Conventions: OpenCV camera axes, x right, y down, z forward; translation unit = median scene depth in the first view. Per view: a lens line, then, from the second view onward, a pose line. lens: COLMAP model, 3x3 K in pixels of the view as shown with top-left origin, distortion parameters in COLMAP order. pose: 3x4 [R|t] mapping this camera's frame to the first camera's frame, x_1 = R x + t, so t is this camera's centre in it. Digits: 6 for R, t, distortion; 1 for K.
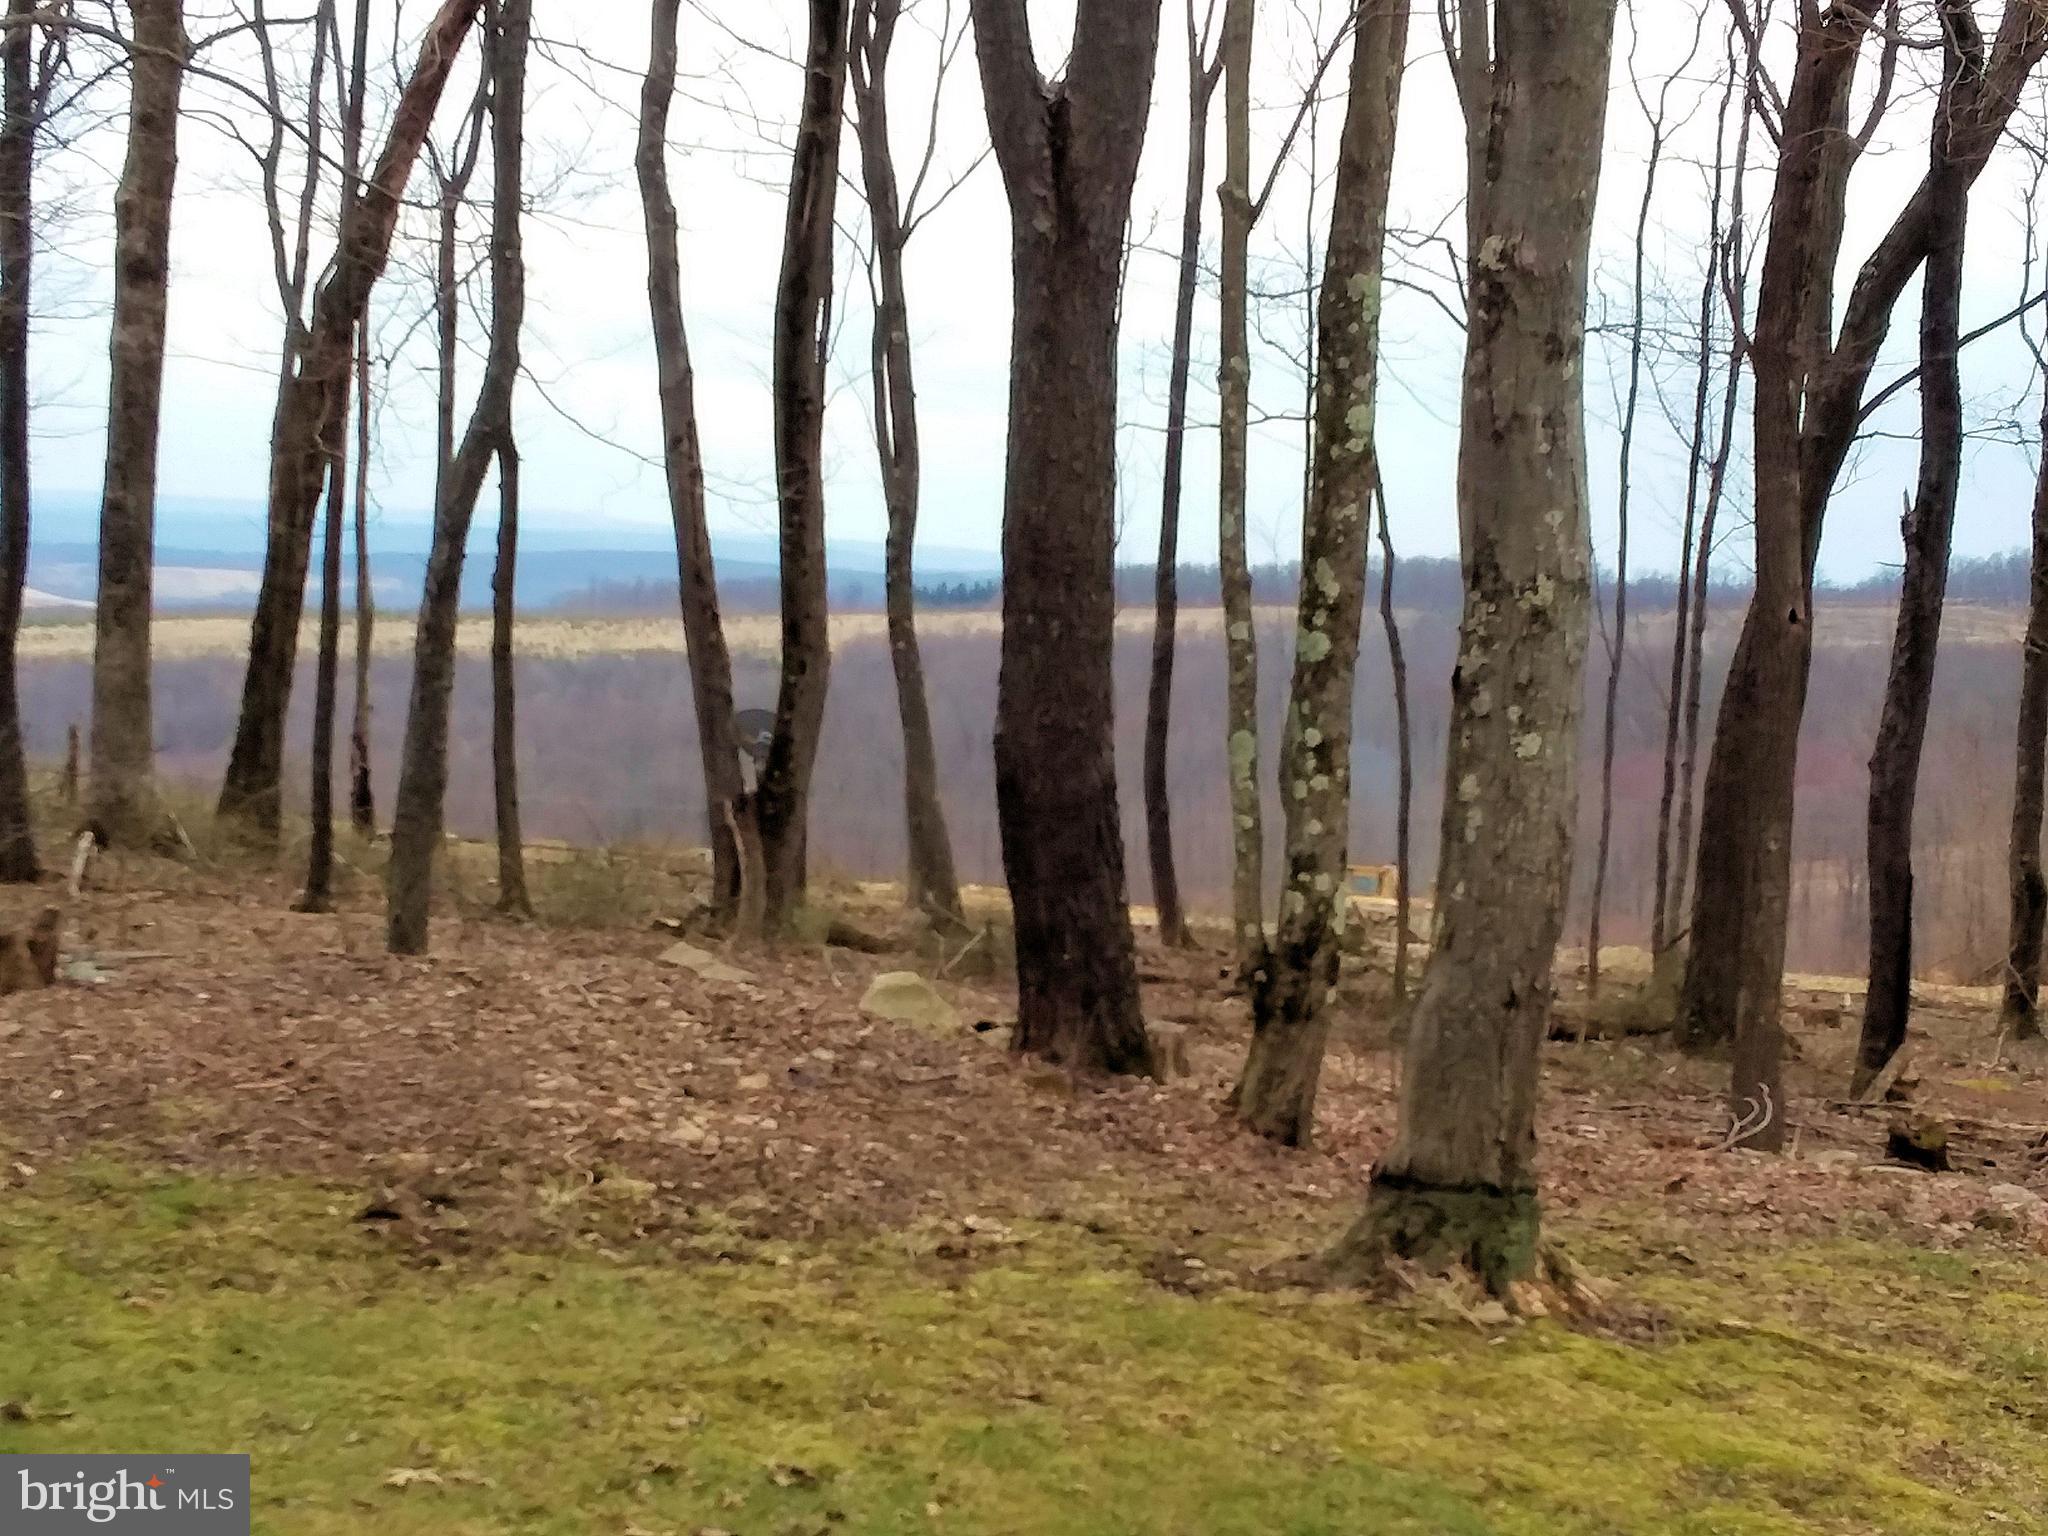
lens RADIAL K [[5213.1, 0, 1024.0], [0, 5213.1, 768.0], [0, 0, 1]] dist [0.210570, -0.682929]
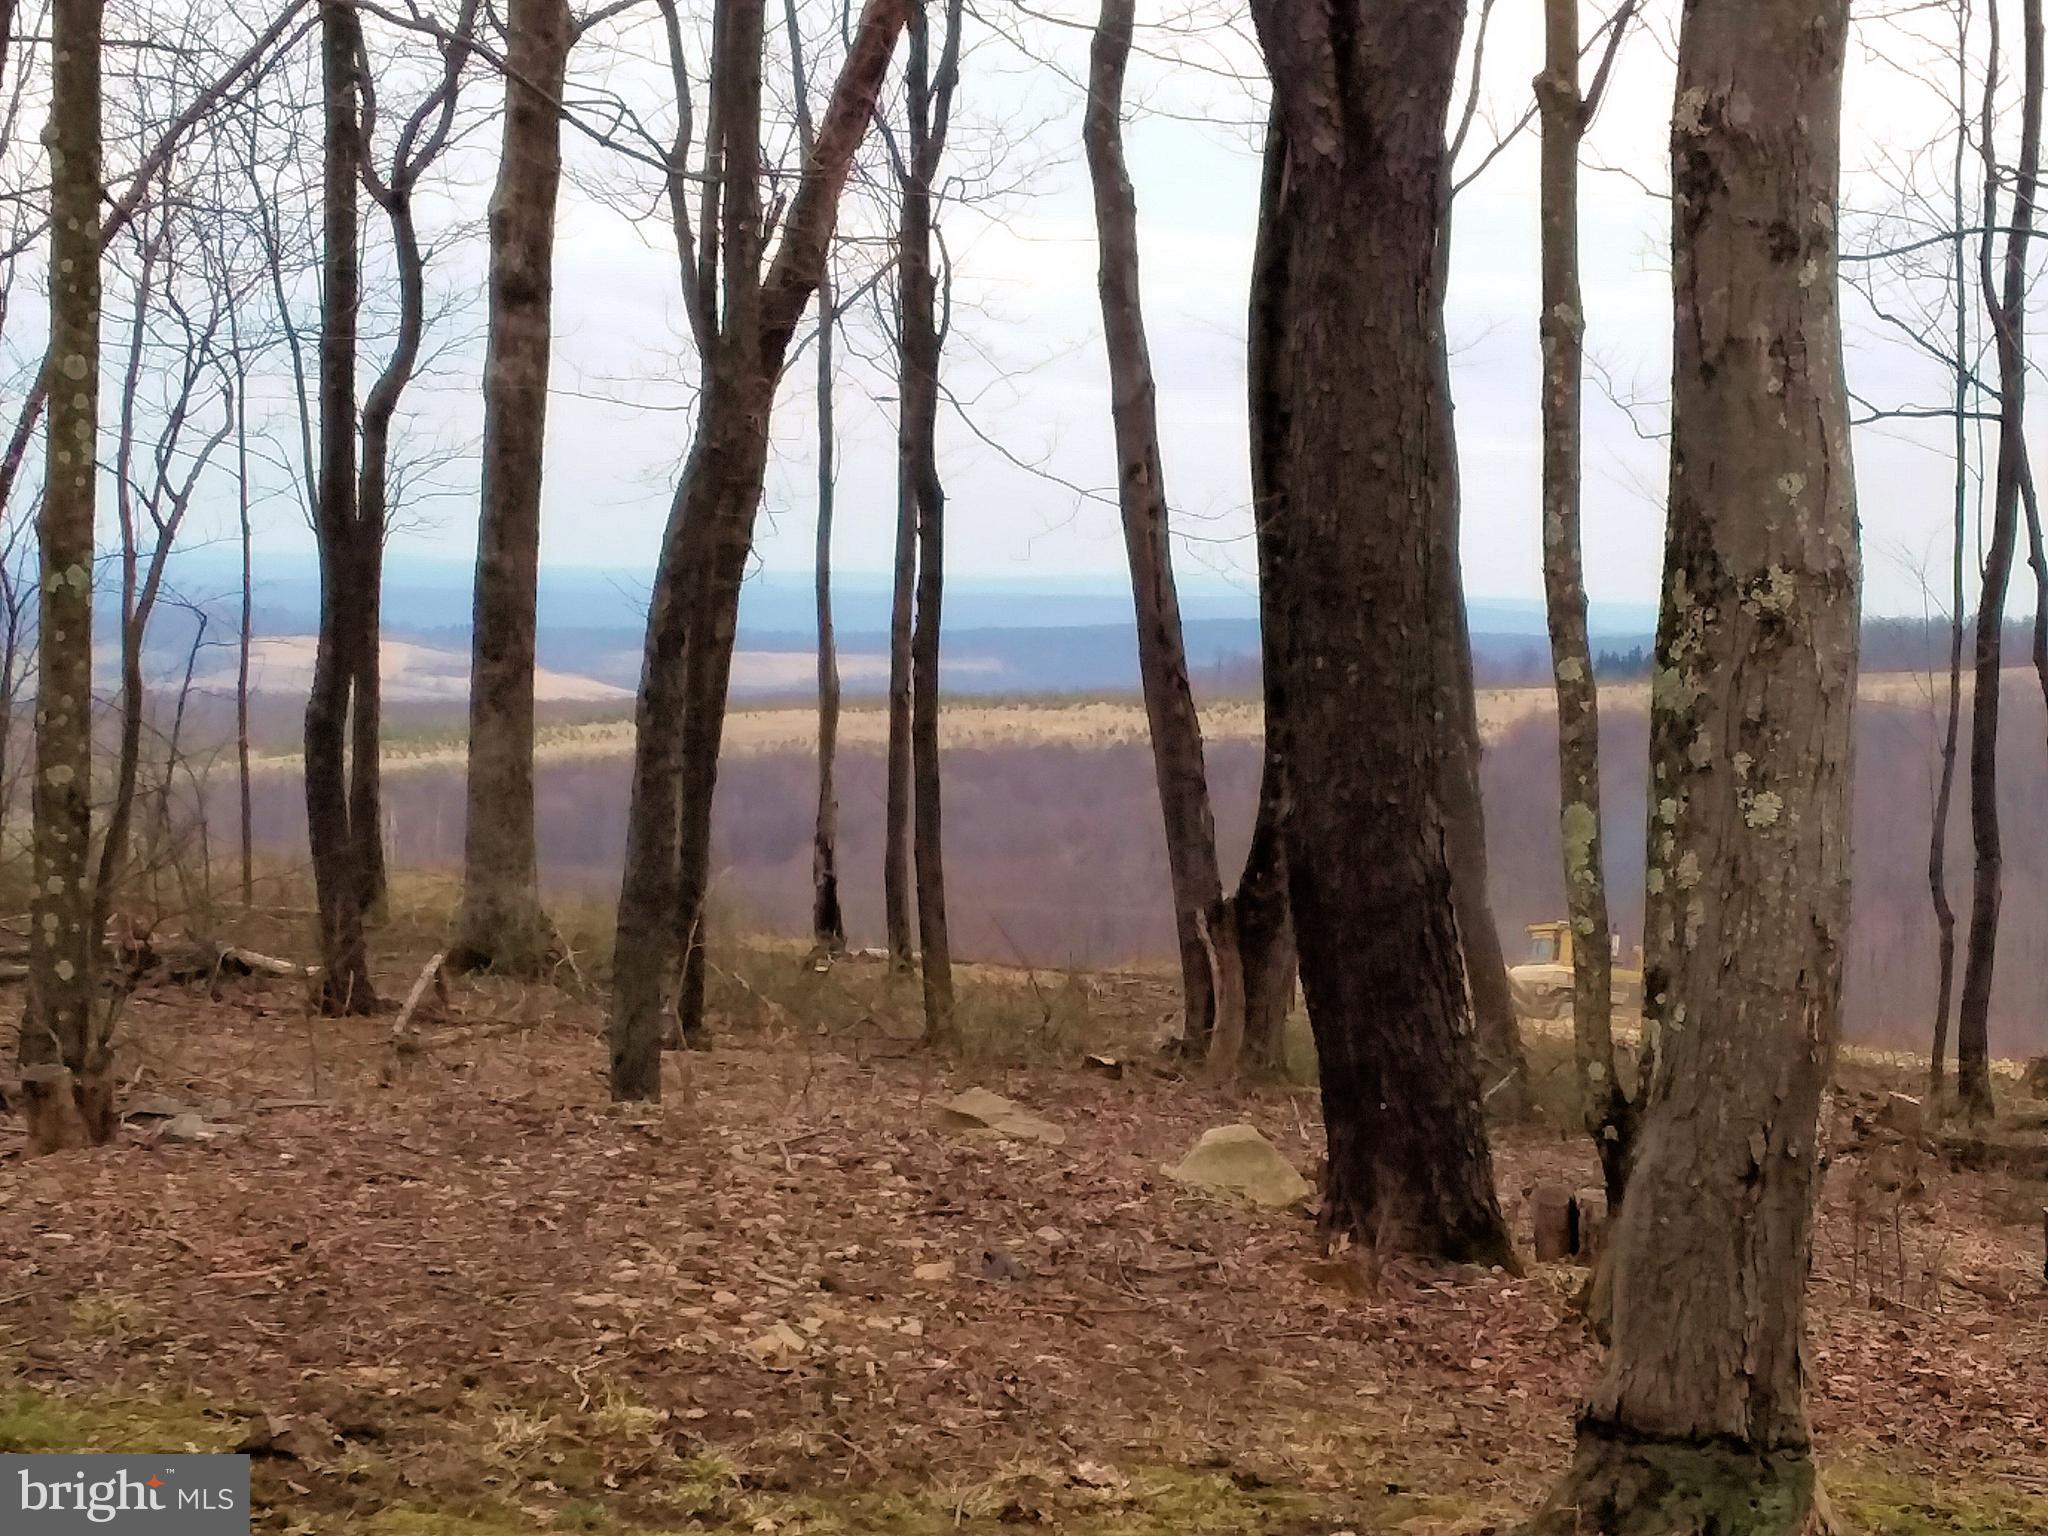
lens RADIAL K [[5213.1, 0, 1024.0], [0, 5213.1, 768.0], [0, 0, 1]] dist [0.210570, -0.682929]
pose [[0.964673, -0.018057, -0.262832, 0.162070], [0.011516, 0.999585, -0.026406, 0.006618], [0.263199, 0.022446, 0.964480, 0.258005]]
